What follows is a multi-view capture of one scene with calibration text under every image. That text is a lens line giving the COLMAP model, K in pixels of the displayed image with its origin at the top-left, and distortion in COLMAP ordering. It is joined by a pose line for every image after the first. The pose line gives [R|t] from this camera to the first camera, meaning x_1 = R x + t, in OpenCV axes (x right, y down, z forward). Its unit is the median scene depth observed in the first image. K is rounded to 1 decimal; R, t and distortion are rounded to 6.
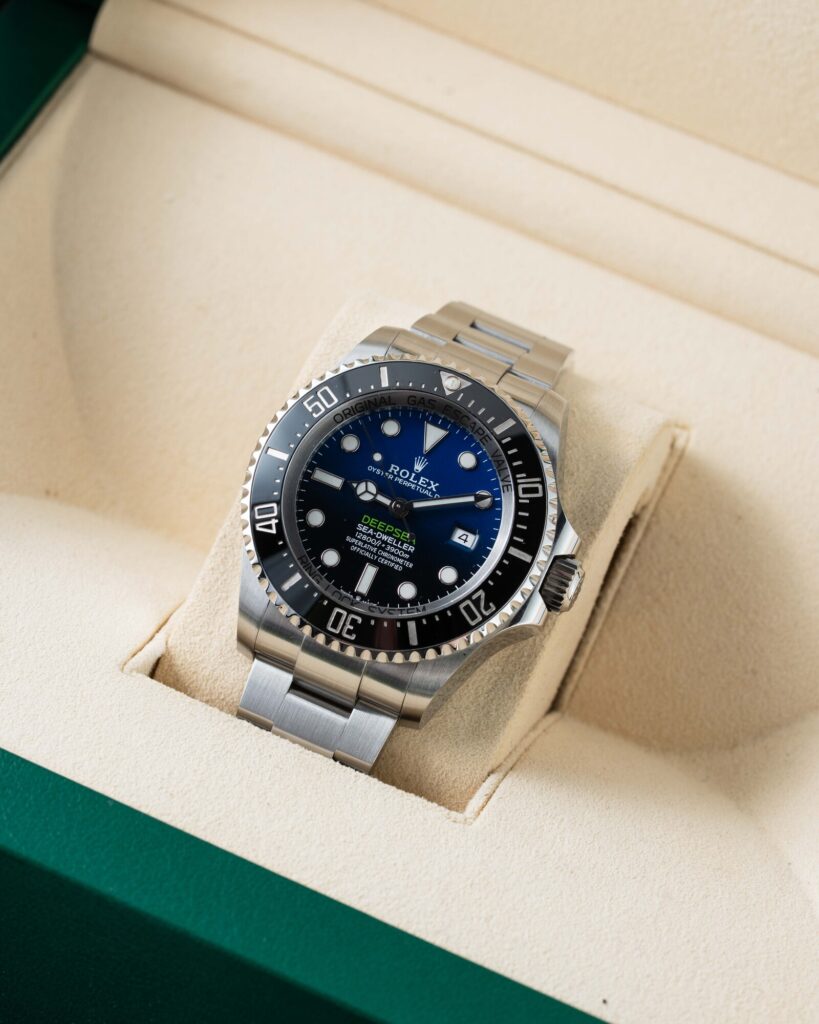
lens RADIAL K [[3808.6, 0, 409.5], [0, 3808.6, 512.0], [0, 0, 1]] dist [-0.036316, -0.338816]
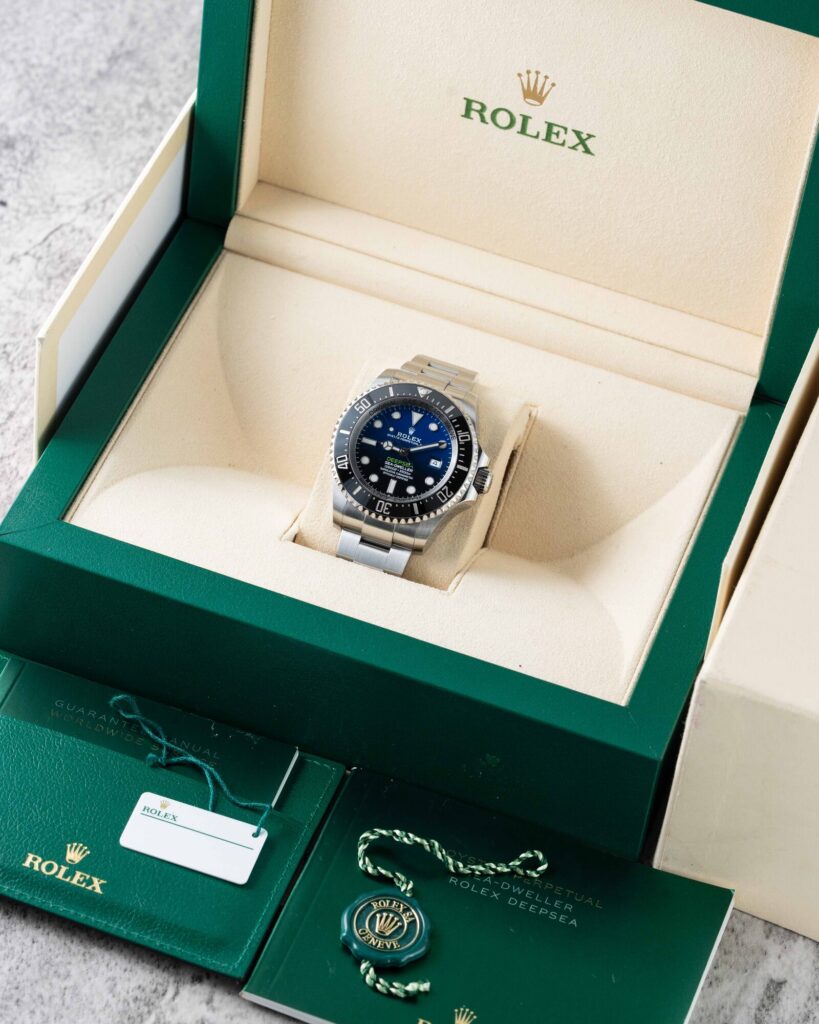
lens RADIAL K [[3808.6, 0, 409.5], [0, 3808.6, 512.0], [0, 0, 1]] dist [-0.036316, -0.338816]
pose [[0.995565, -0.090132, 0.026942, -0.059863], [0.090823, 0.995537, -0.025643, 0.087097], [-0.024511, 0.027976, 0.999308, -1.127240]]
